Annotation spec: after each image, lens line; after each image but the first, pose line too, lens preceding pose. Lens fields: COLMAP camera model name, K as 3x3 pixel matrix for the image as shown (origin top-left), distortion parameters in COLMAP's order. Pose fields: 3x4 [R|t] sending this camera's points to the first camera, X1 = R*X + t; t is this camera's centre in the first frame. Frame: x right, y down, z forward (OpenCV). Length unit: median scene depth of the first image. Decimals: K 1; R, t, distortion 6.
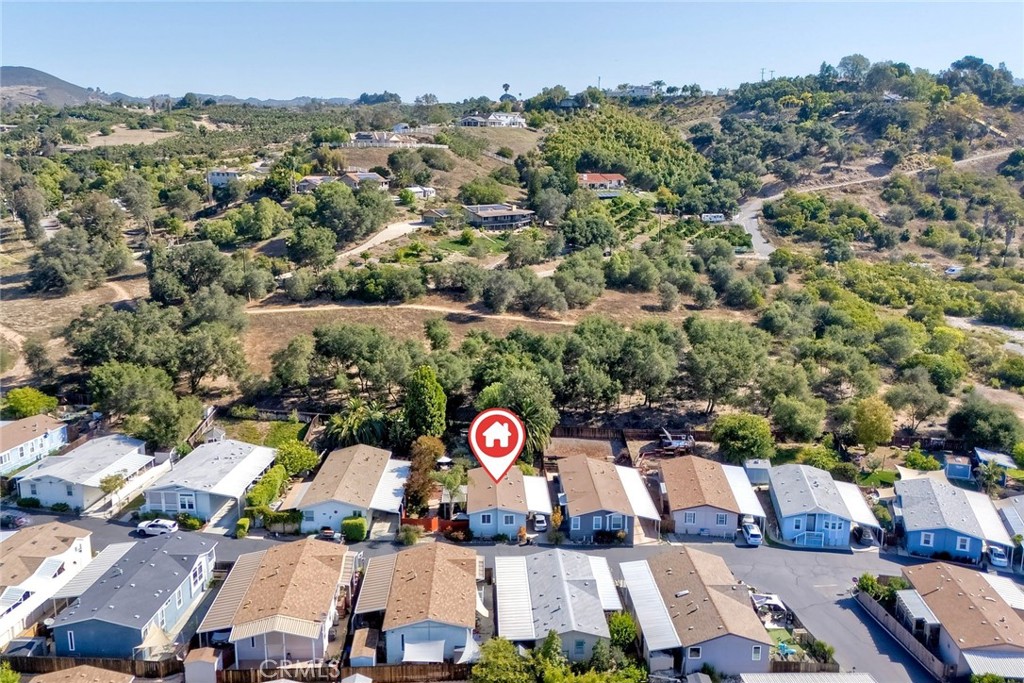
lens RADIAL K [[889.2, 0, 512.0], [0, 889.2, 341.5], [0, 0, 1]] dist [0.034940, -0.017612]
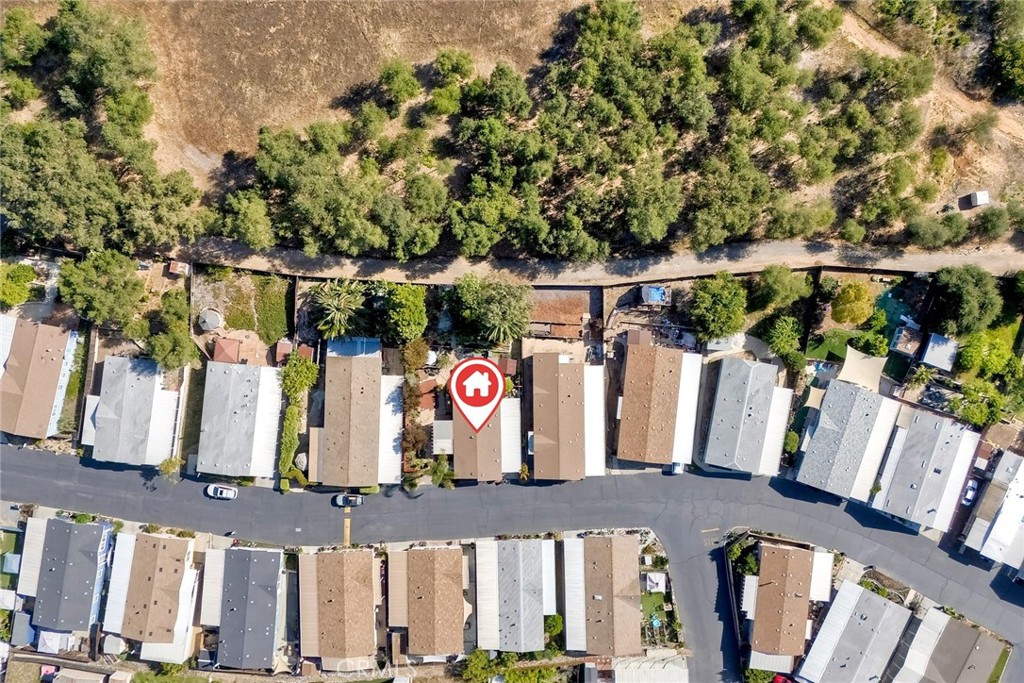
lens RADIAL K [[889.2, 0, 512.0], [0, 889.2, 341.5], [0, 0, 1]] dist [0.034940, -0.017612]
pose [[0.999822, 0.018837, 0.000477, 0.024833], [-0.004286, 0.202696, 0.979232, -0.977697], [0.018349, -0.979060, 0.202741, 0.823296]]
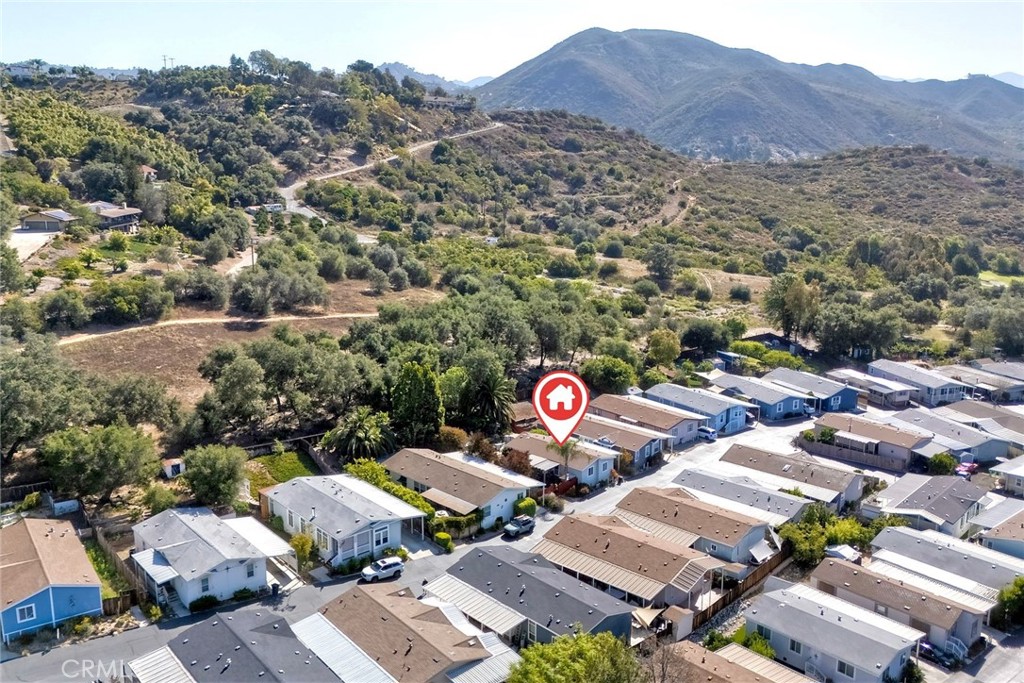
lens RADIAL K [[889.2, 0, 512.0], [0, 889.2, 341.5], [0, 0, 1]] dist [0.034940, -0.017612]
pose [[0.694685, -0.155524, 0.702300, -0.776129], [0.146237, 0.986492, 0.073806, -0.056645], [-0.704292, 0.051431, 0.708045, 0.224731]]
